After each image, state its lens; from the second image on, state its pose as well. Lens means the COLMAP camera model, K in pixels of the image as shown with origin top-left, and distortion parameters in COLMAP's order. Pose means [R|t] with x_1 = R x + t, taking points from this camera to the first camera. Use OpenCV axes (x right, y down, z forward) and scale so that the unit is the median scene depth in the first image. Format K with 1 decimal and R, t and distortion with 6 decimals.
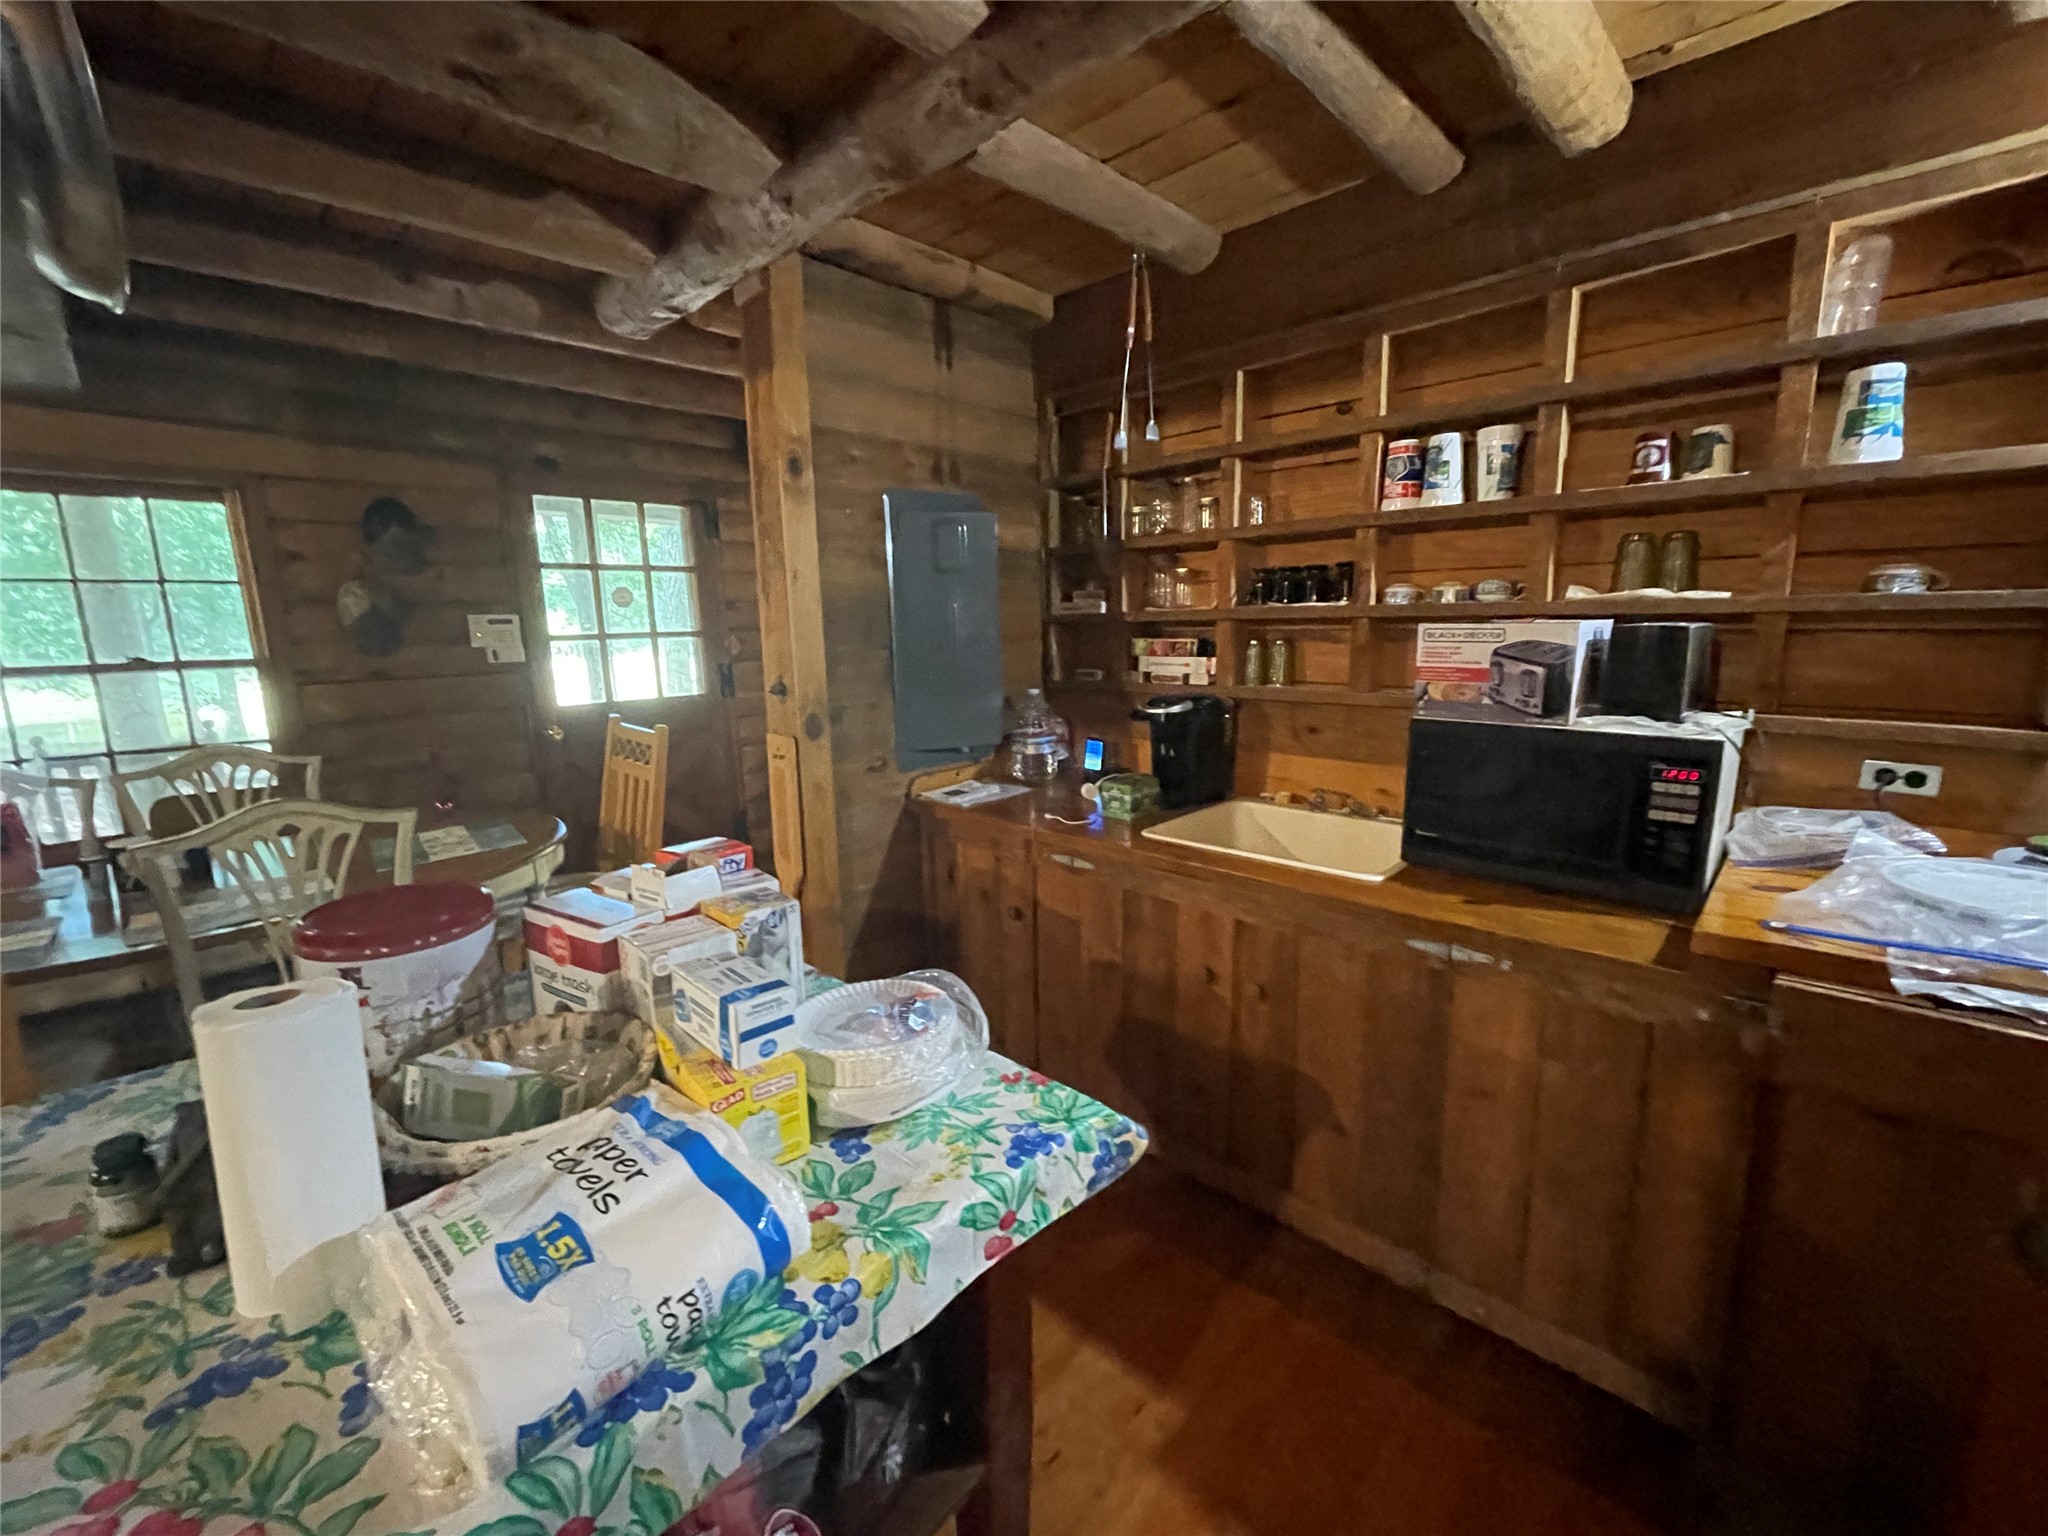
lens RADIAL K [[827.2, 0, 1007.5], [0, 827.2, 766.9], [0, 0, 1]] dist [0.031497, 0.000115]
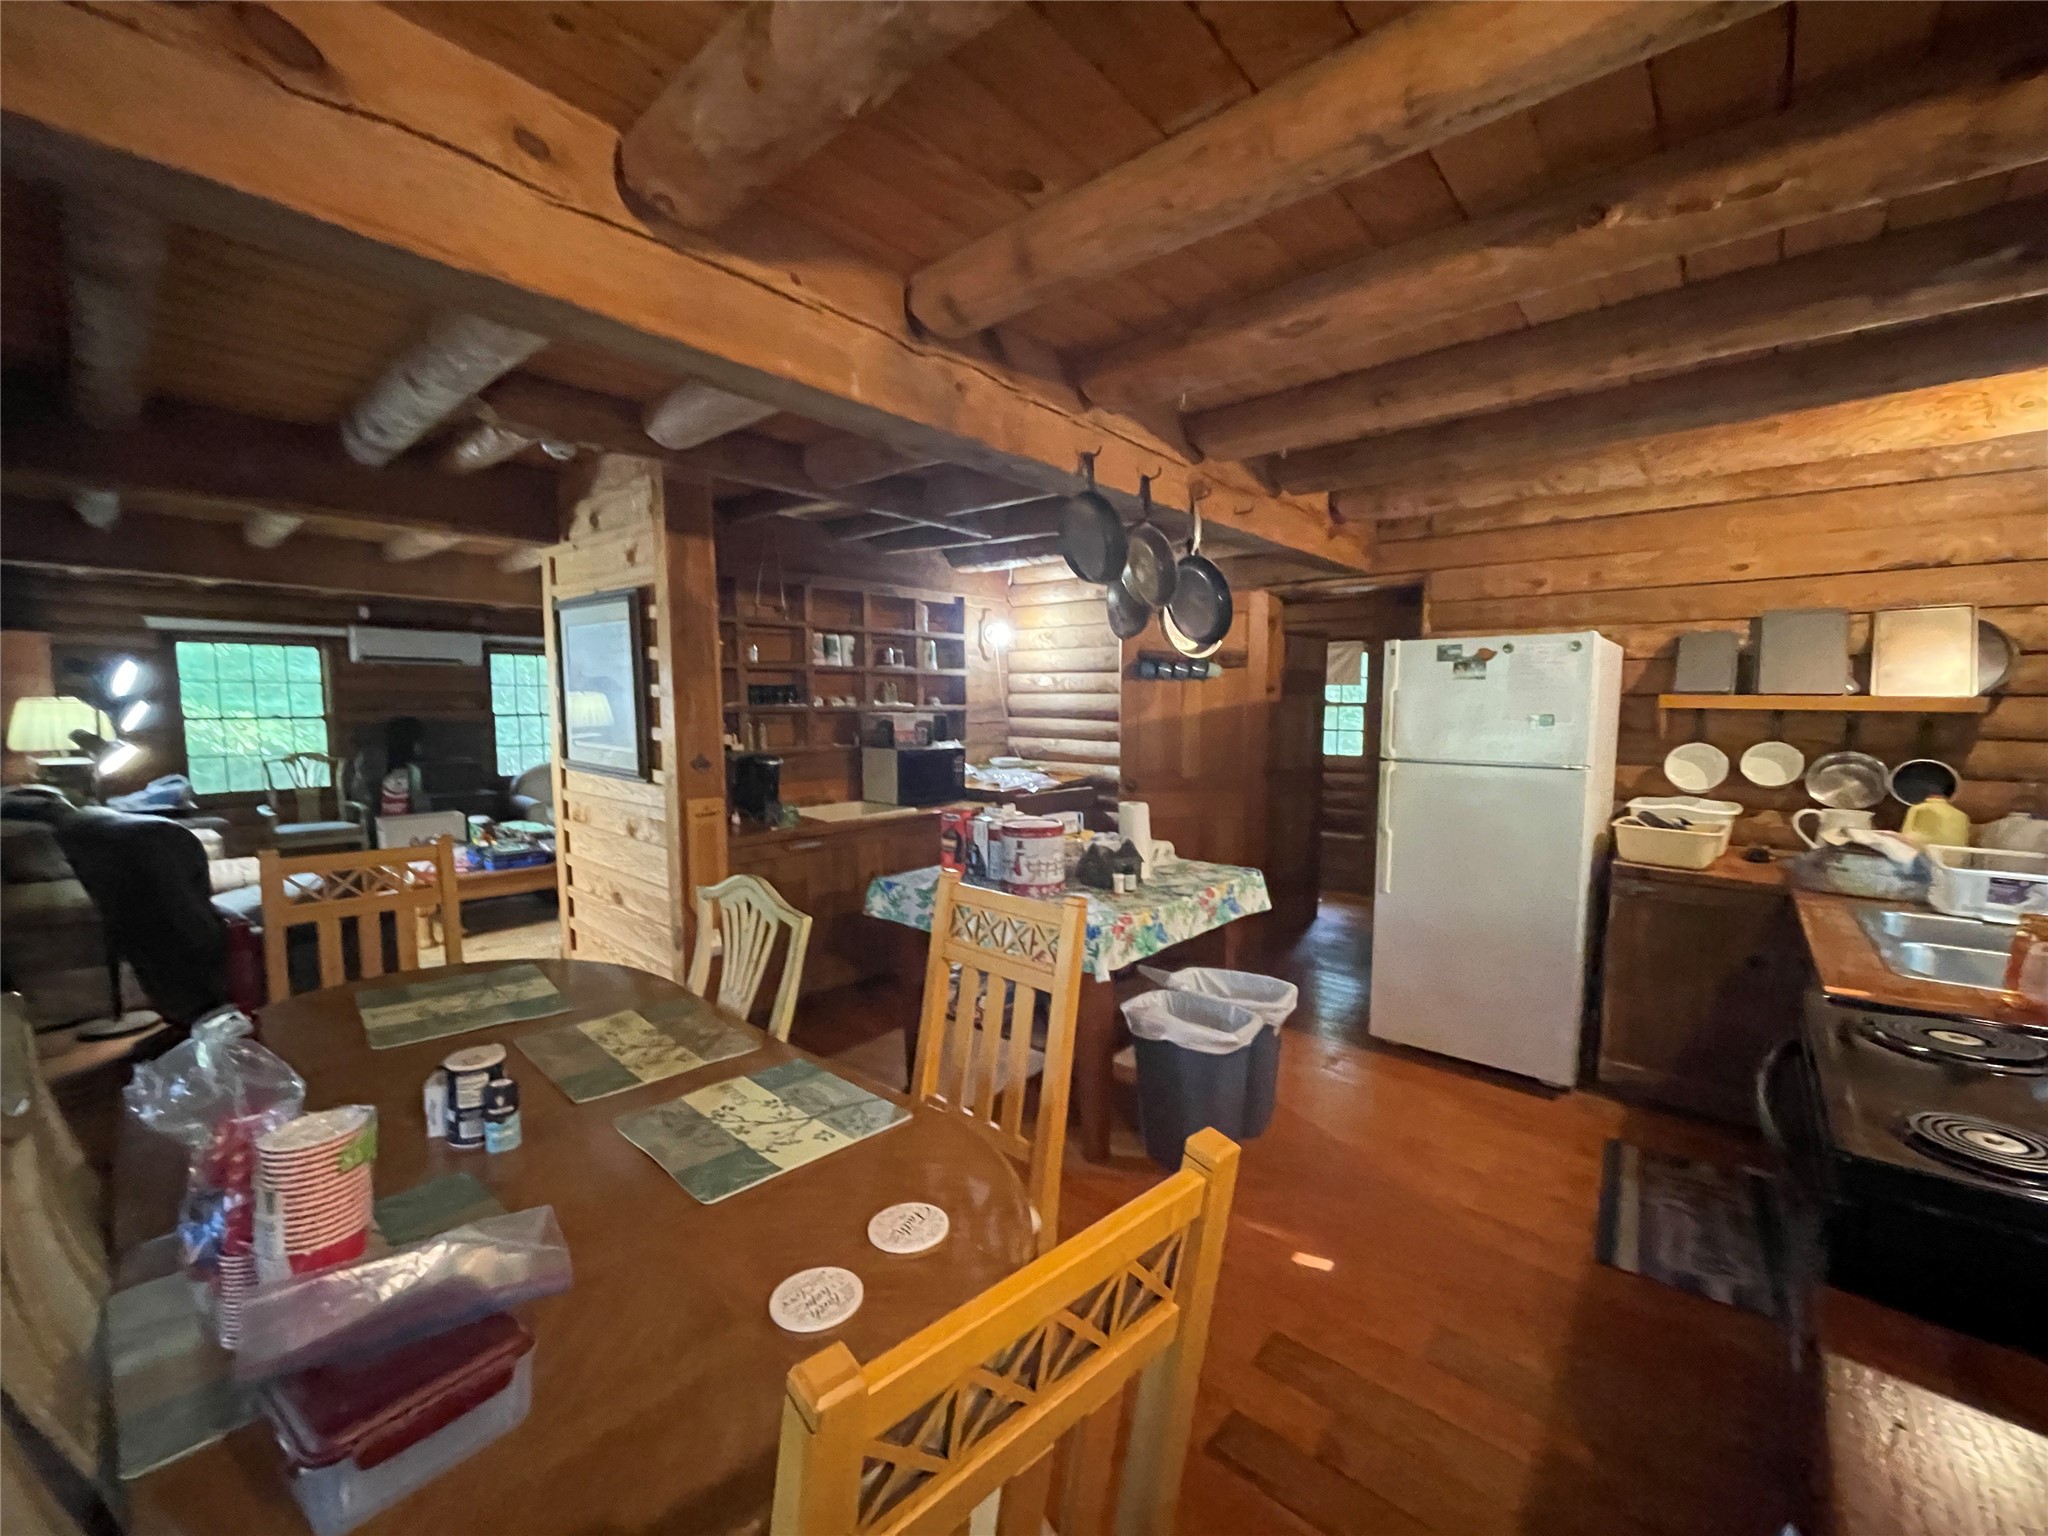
lens RADIAL K [[825.9, 0, 1021.6], [0, 825.9, 776.1], [0, 0, 1]] dist [-0.007842, 0.000457]
pose [[-0.077020, -0.074380, 0.994251, -1.840106], [0.179687, 0.979849, 0.087222, -0.121002], [-0.980704, 0.185371, -0.062103, 0.713417]]
